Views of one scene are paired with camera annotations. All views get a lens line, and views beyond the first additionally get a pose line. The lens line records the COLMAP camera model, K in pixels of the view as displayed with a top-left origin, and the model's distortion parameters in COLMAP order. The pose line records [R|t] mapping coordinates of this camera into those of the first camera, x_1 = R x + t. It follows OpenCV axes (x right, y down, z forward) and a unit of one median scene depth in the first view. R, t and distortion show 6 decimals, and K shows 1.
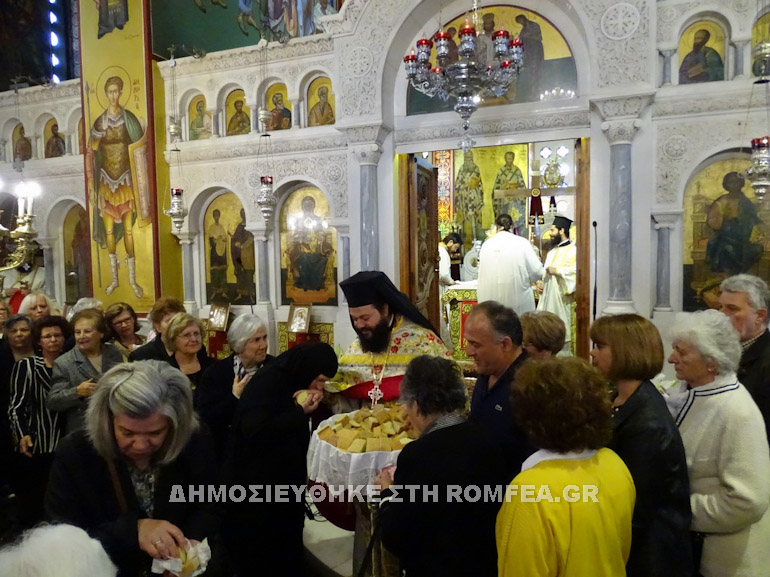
lens RADIAL K [[543.8, 0, 385.6], [0, 543.8, 286.8], [0, 0, 1]] dist [-0.003926, -0.001572]
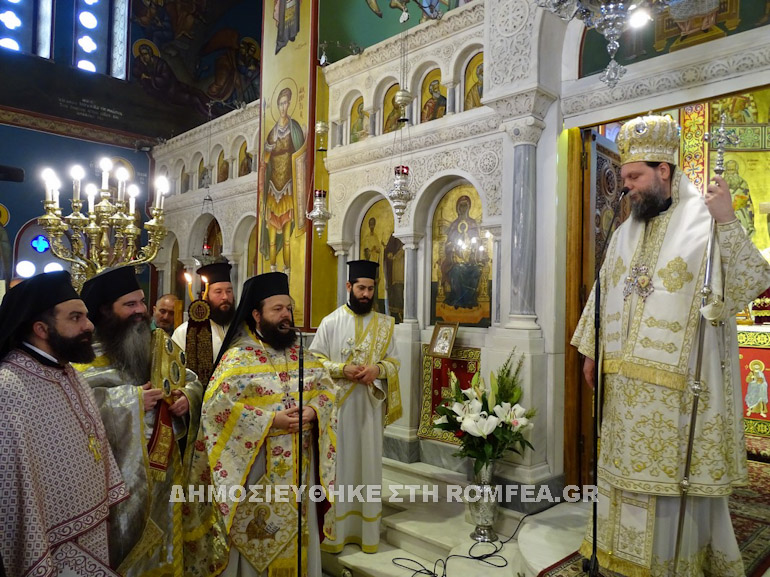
lens RADIAL K [[571.4, 0, 383.4], [0, 571.4, 291.8], [0, 0, 1]] dist [-0.015135, 0.017882]
pose [[0.903779, 0.024155, -0.427318, 0.123781], [-0.060380, 0.995617, -0.071424, 0.050972], [0.423720, 0.090353, 0.901276, 0.165632]]
